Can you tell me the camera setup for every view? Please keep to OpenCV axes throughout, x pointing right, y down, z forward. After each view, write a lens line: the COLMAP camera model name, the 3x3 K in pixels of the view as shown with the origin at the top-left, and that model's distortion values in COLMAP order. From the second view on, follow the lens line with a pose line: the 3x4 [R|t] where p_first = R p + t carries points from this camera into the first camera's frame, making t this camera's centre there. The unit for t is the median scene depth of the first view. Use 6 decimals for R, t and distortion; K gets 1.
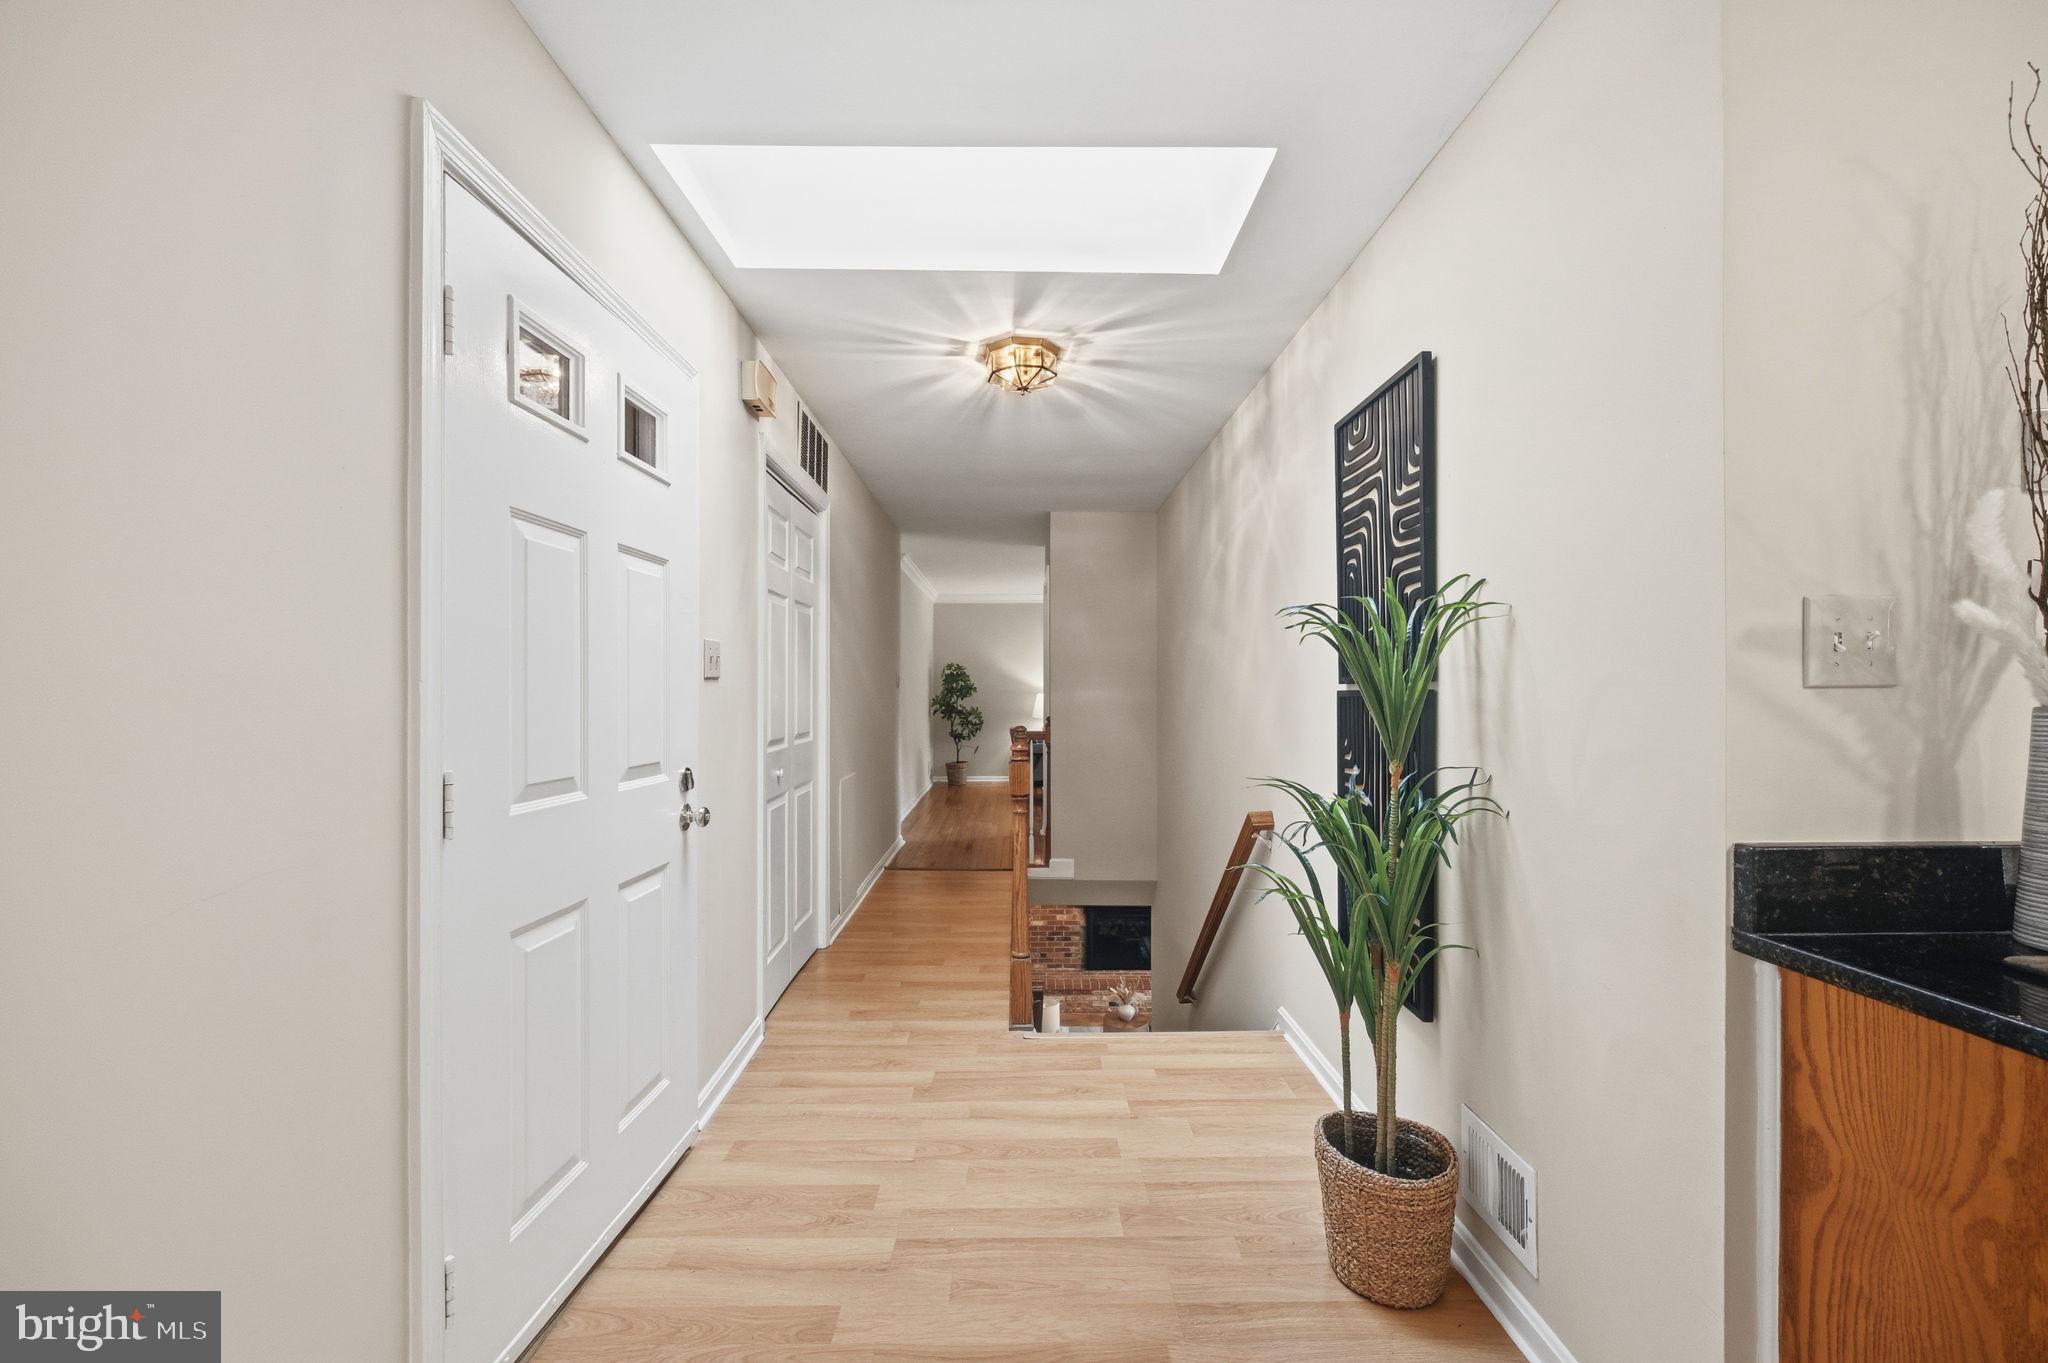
lens RADIAL K [[823.2, 0, 1037.5], [0, 823.2, 687.7], [0, 0, 1]] dist [-0.003973, 0.001290]
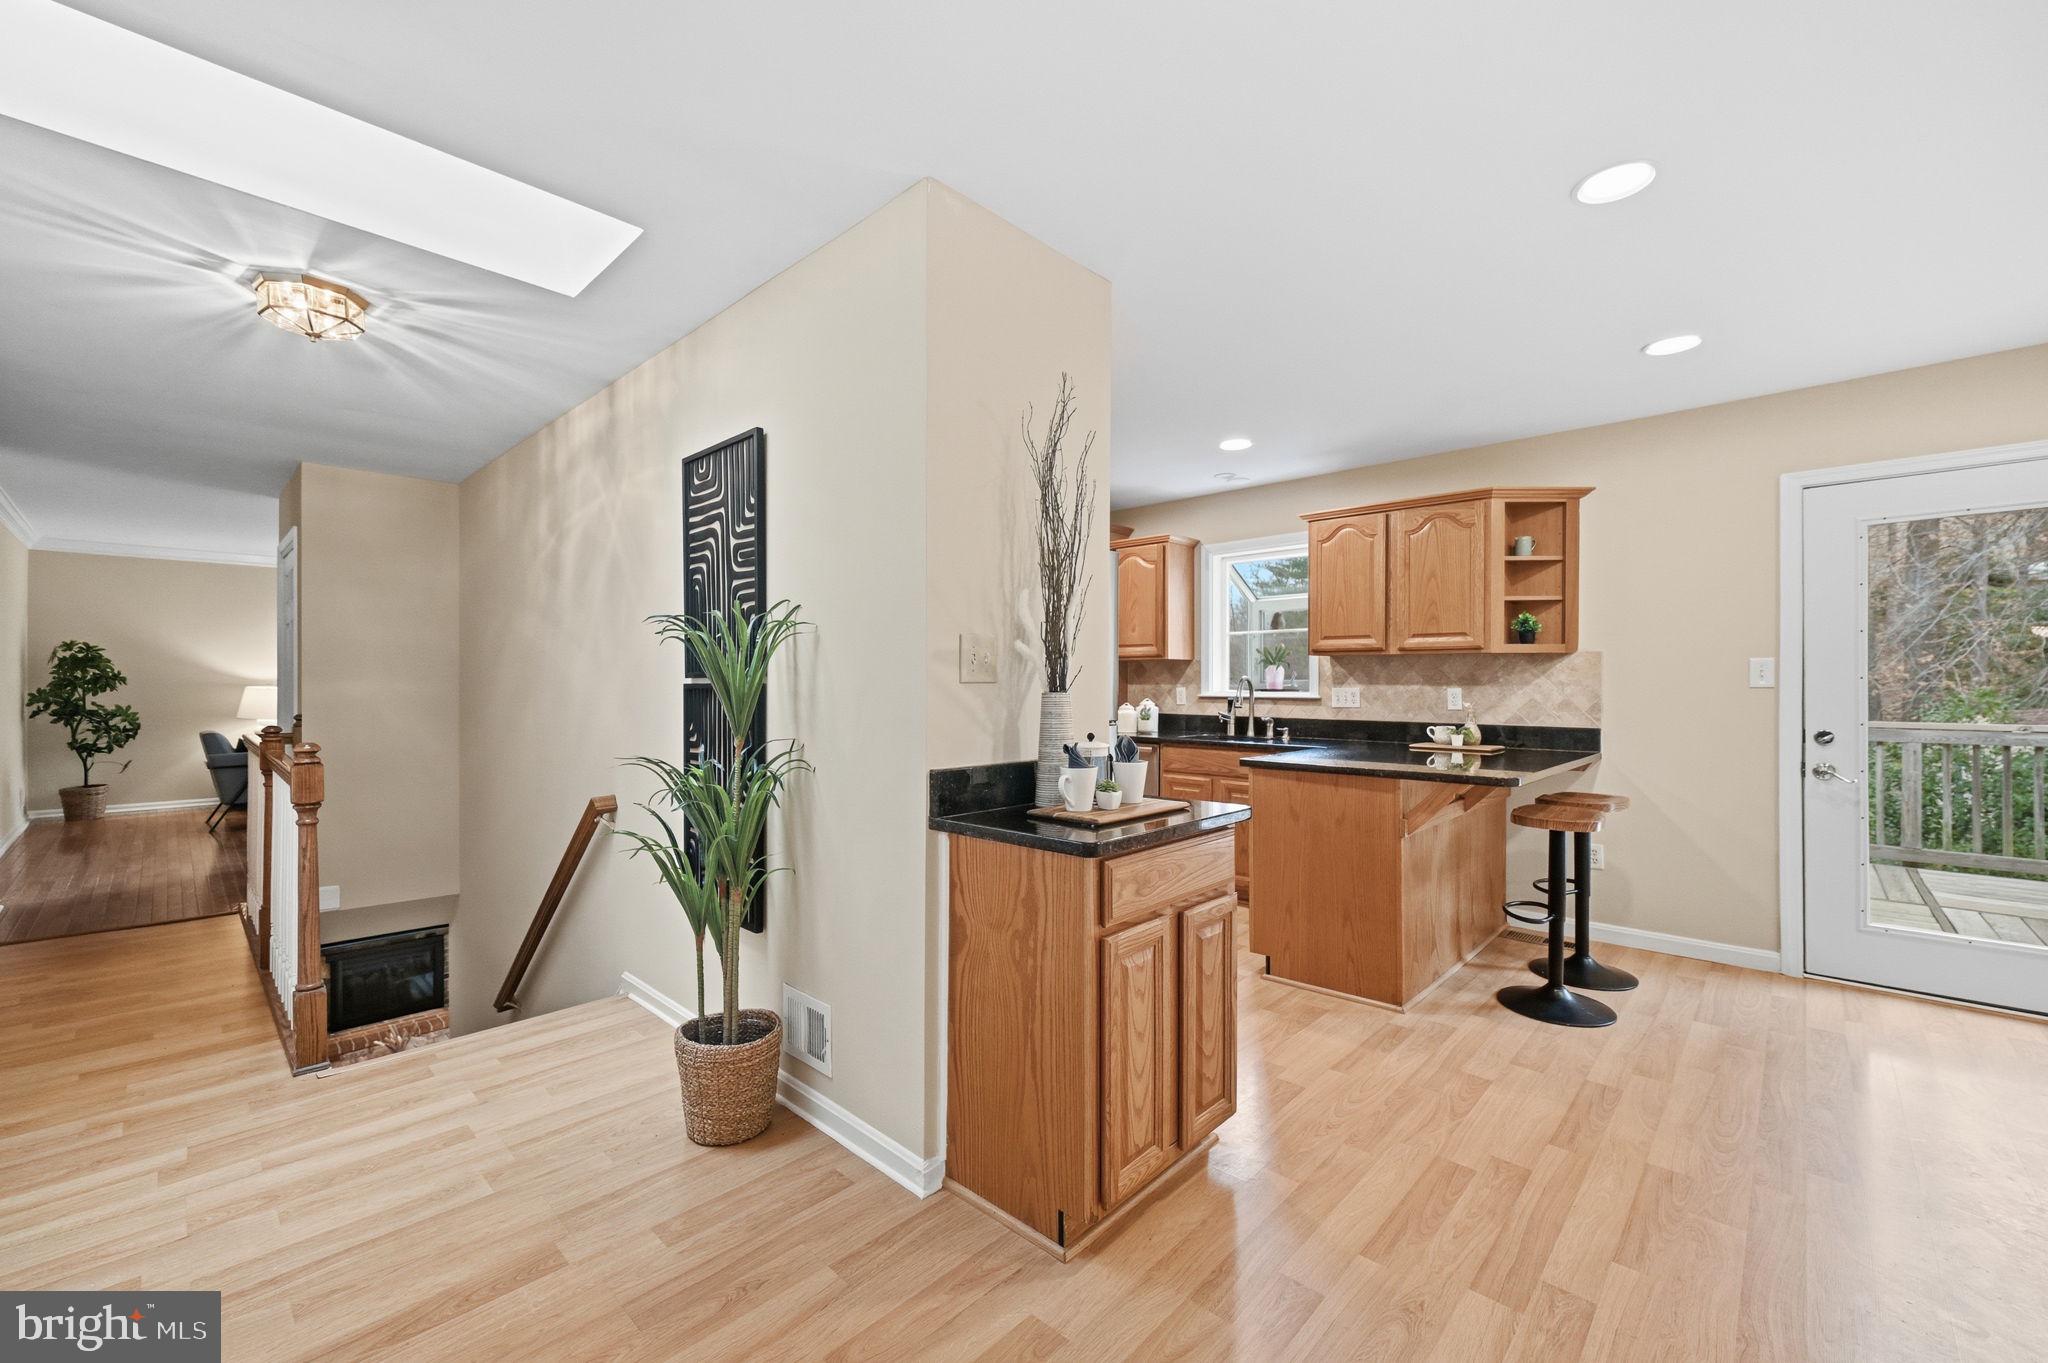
lens RADIAL K [[823.2, 0, 1016.3], [0, 823.2, 686.4], [0, 0, 1]] dist [-0.003973, 0.001290]
pose [[0.715914, 0.000119, 0.698189, -0.152285], [-0.004990, 0.999975, 0.004947, -0.001056], [-0.698171, -0.007025, 0.715896, -0.233579]]
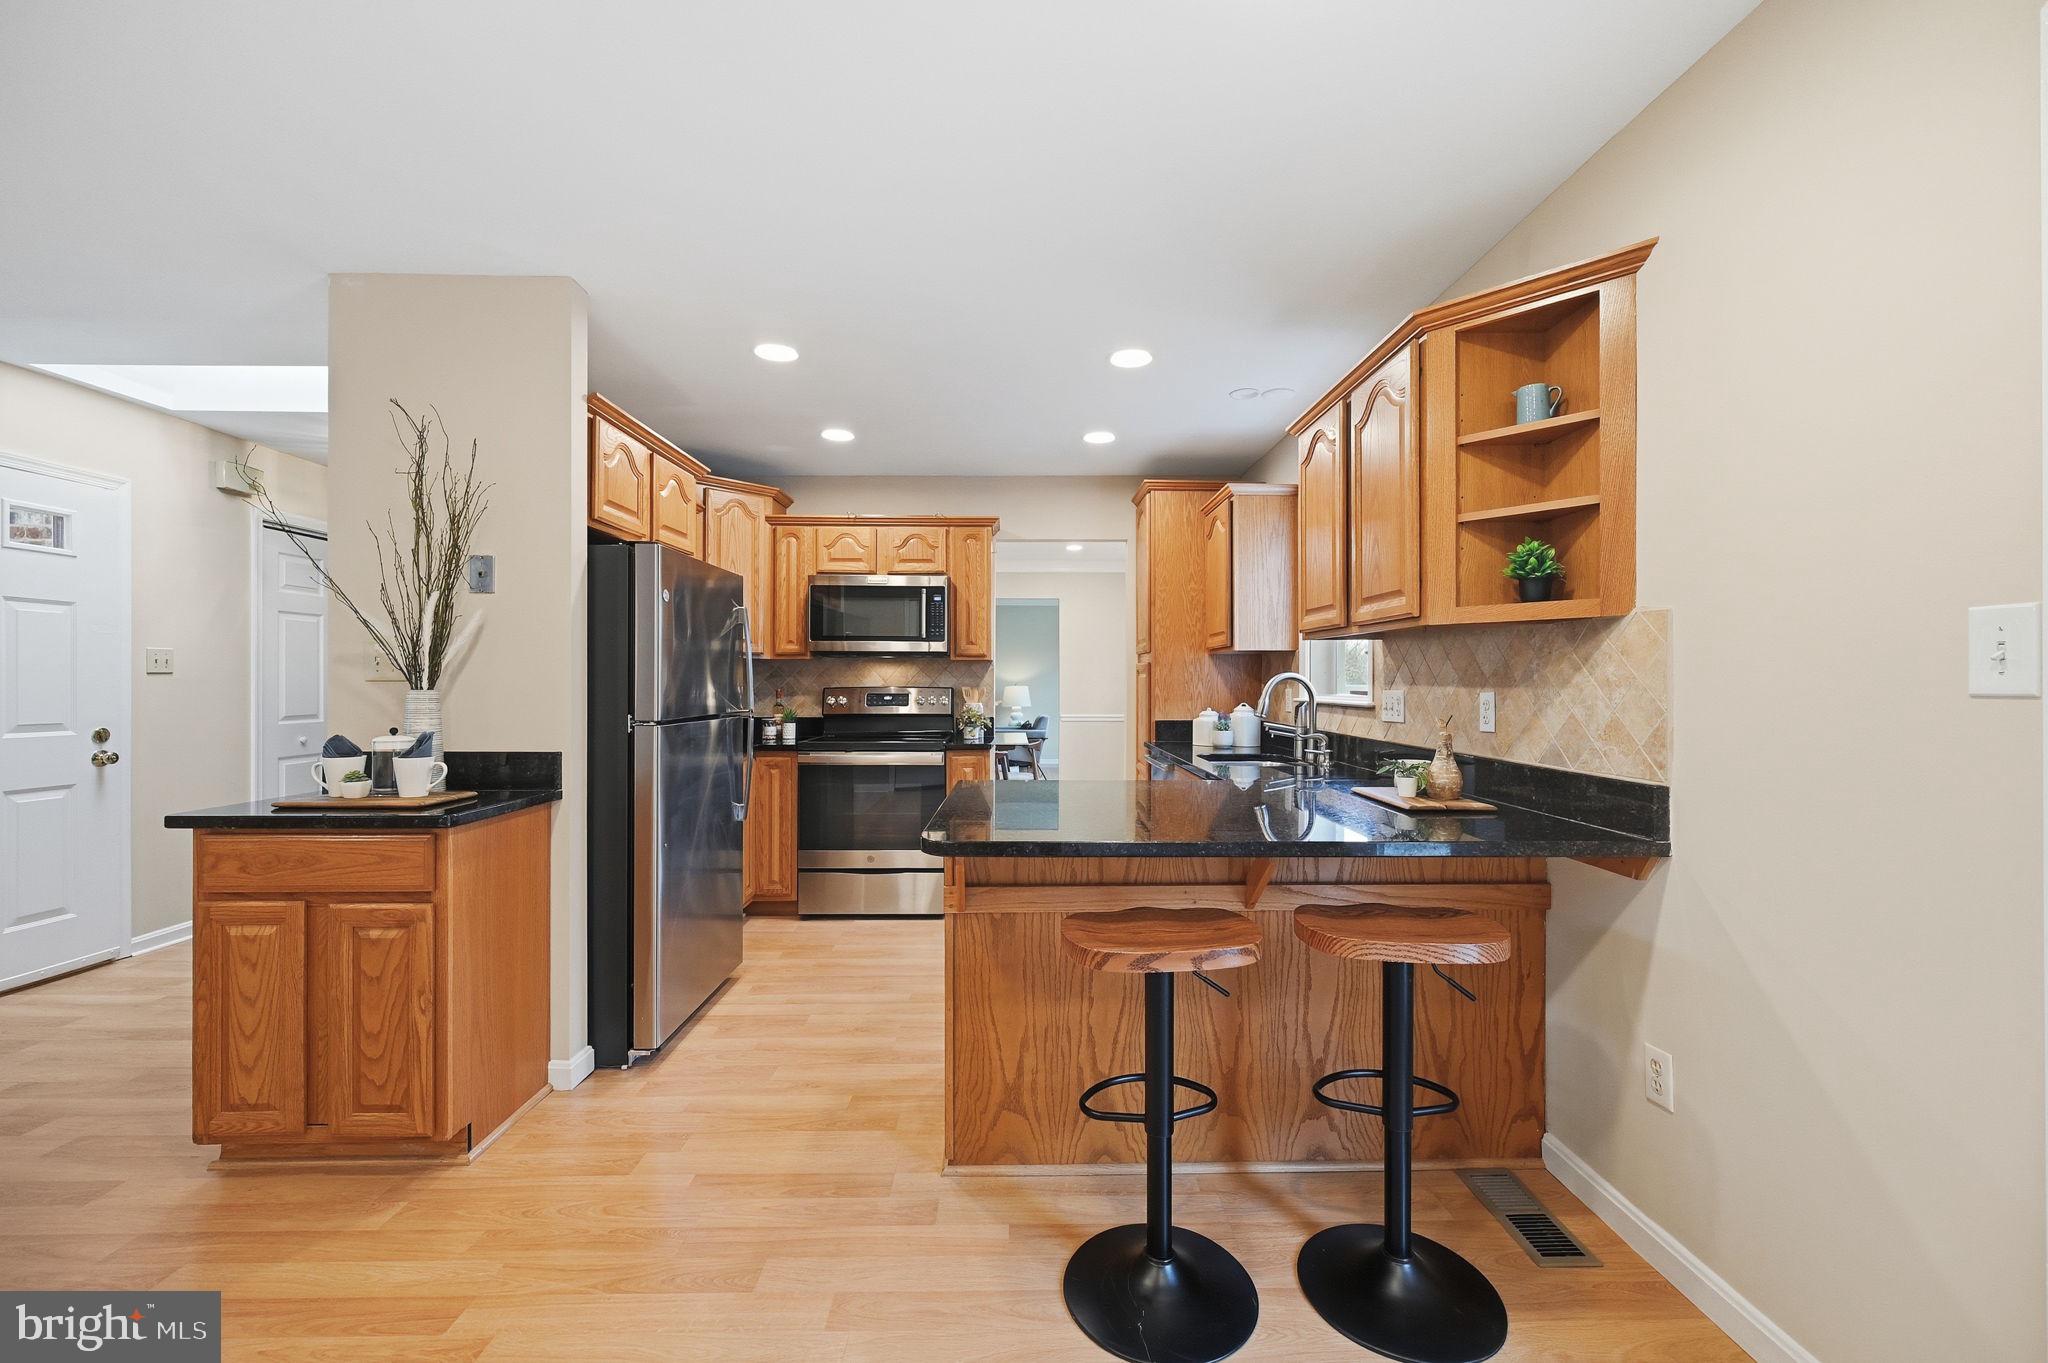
lens RADIAL K [[823.2, 0, 1036.6], [0, 823.2, 684.7], [0, 0, 1]] dist [-0.003973, 0.001290]
pose [[0.999859, 0.004037, -0.016330, 1.551470], [-0.003943, 0.999975, 0.005802, -0.005847], [0.016353, -0.005737, 0.999850, -0.661106]]
